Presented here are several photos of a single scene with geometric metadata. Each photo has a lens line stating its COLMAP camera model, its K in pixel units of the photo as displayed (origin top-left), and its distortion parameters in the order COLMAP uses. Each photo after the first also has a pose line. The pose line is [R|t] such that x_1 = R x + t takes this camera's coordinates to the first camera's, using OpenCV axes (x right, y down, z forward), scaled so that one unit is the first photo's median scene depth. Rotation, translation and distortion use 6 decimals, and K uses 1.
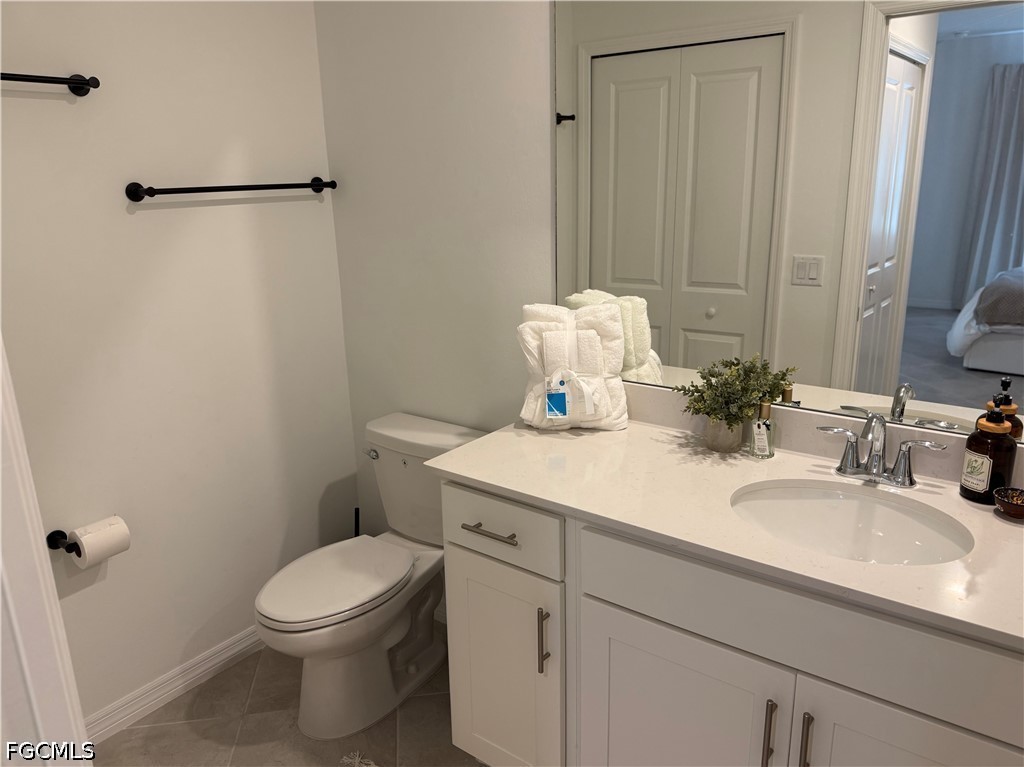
lens RADIAL K [[764.3, 0, 512.0], [0, 764.3, 383.5], [0, 0, 1]] dist [0.046768, -0.067101]
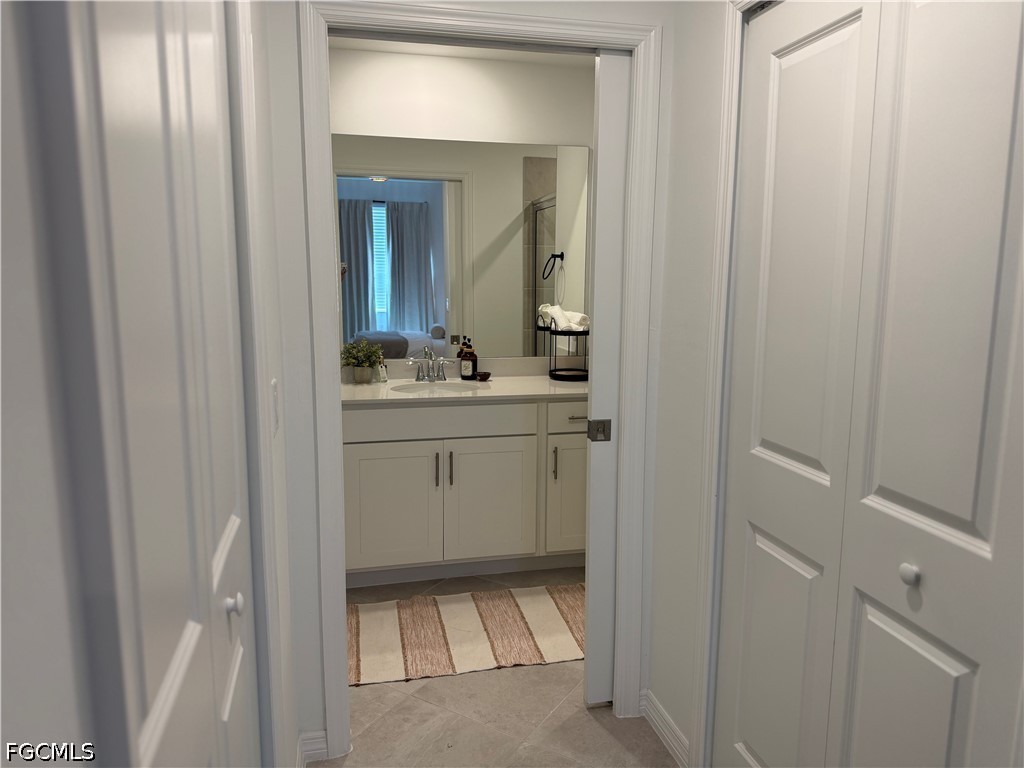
lens RADIAL K [[717.1, 0, 514.1], [0, 717.1, 380.2], [0, 0, 1]] dist [0.188905, 0.000029]
pose [[0.645835, -0.086574, 0.758552, -1.101444], [0.181832, 0.982403, -0.042690, 0.275642], [-0.741508, 0.165499, 0.650212, -0.670679]]
